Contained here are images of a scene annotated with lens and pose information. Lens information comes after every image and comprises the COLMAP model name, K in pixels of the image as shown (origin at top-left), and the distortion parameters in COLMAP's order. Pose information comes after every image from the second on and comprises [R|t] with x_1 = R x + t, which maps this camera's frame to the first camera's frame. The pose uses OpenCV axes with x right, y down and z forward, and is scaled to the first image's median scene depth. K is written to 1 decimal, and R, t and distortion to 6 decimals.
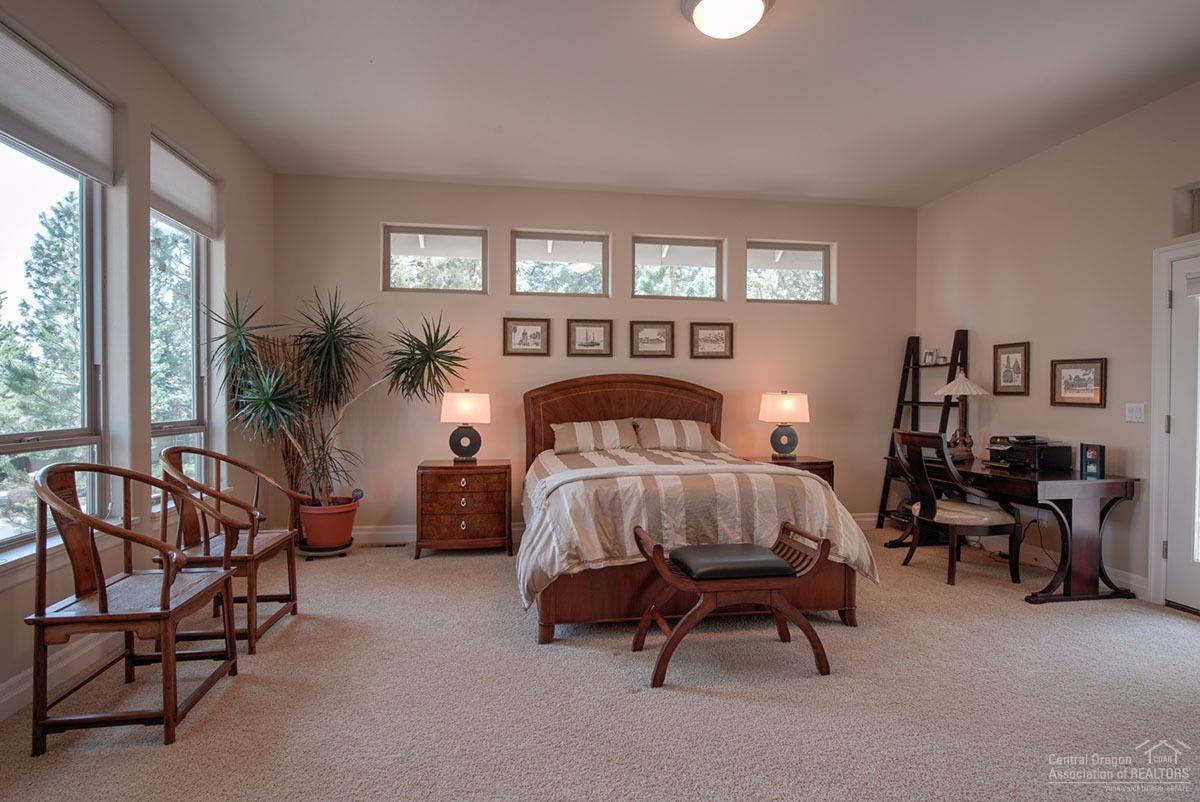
lens RADIAL K [[655.0, 0, 600.1], [0, 655.0, 398.9], [0, 0, 1]] dist [-0.001553, -0.000015]
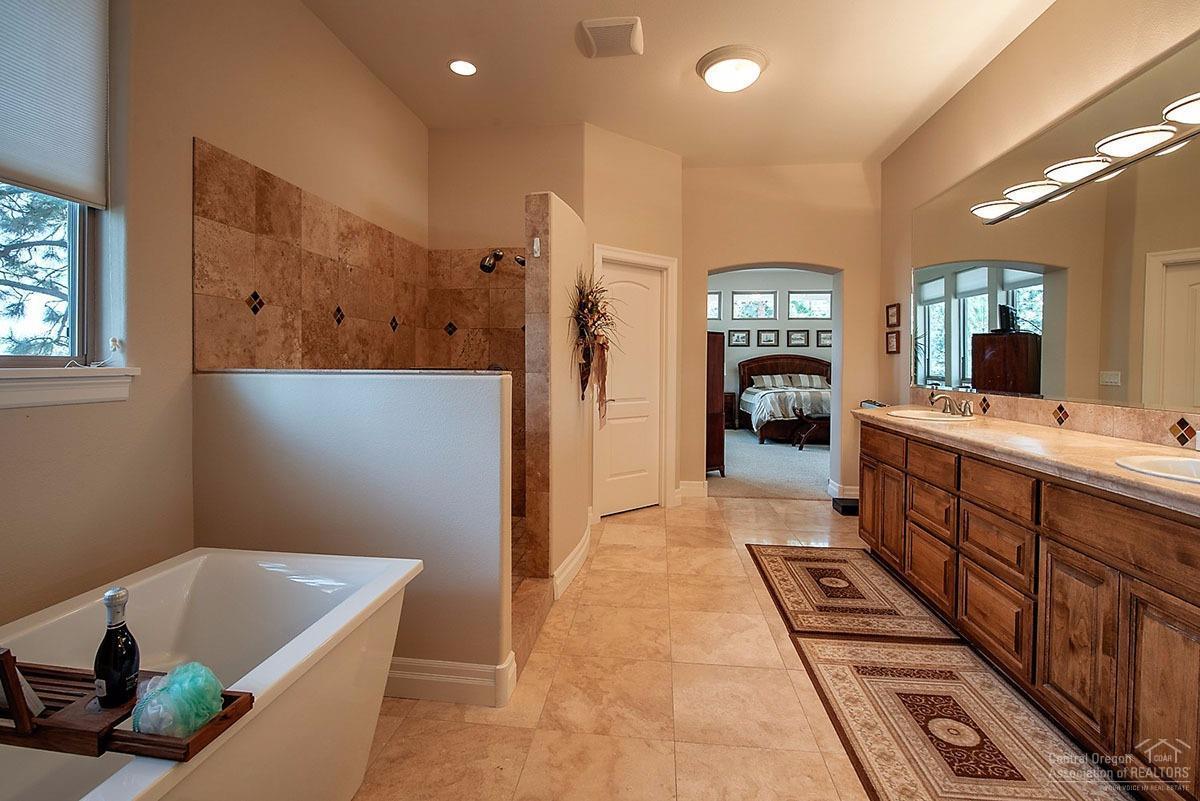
lens RADIAL K [[516.7, 0, 590.4], [0, 516.7, 363.8], [0, 0, 1]] dist [0.001500, 0.000048]
pose [[0.956854, 0.005446, -0.290517, -0.089201], [-0.006617, 0.999973, -0.003051, 0.004057], [0.290492, 0.004841, 0.956865, -0.933887]]
